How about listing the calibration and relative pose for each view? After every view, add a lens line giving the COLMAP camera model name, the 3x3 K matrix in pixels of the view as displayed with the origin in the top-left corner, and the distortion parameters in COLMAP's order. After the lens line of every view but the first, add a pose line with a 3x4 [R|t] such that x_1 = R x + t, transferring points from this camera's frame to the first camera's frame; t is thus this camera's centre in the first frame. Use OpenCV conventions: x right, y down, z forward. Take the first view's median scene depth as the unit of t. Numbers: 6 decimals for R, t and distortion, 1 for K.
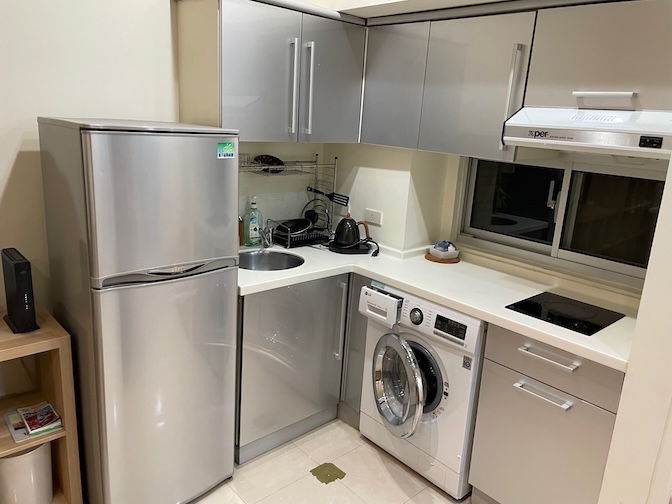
lens RADIAL K [[505.1, 0, 335.4], [0, 505.1, 249.2], [0, 0, 1]] dist [0.031263, -0.008558]
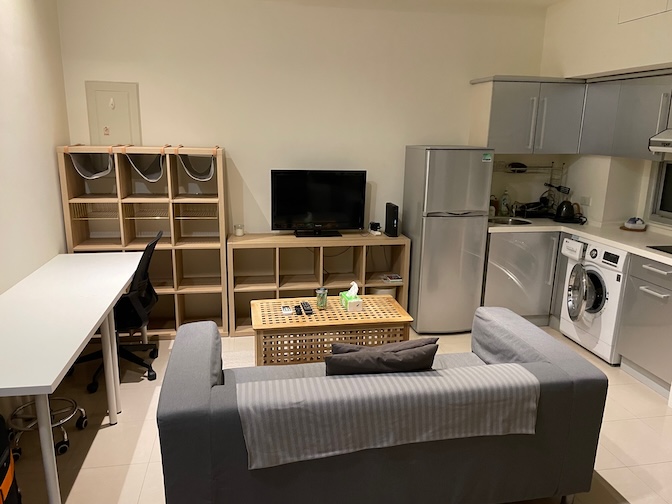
lens RADIAL K [[505.1, 0, 335.4], [0, 505.1, 249.2], [0, 0, 1]] dist [0.031263, -0.008558]
pose [[0.852680, 0.075983, -0.516879, 0.252994], [-0.096024, 0.995306, -0.012095, 0.185884], [0.513534, 0.059946, 0.855973, -0.760825]]
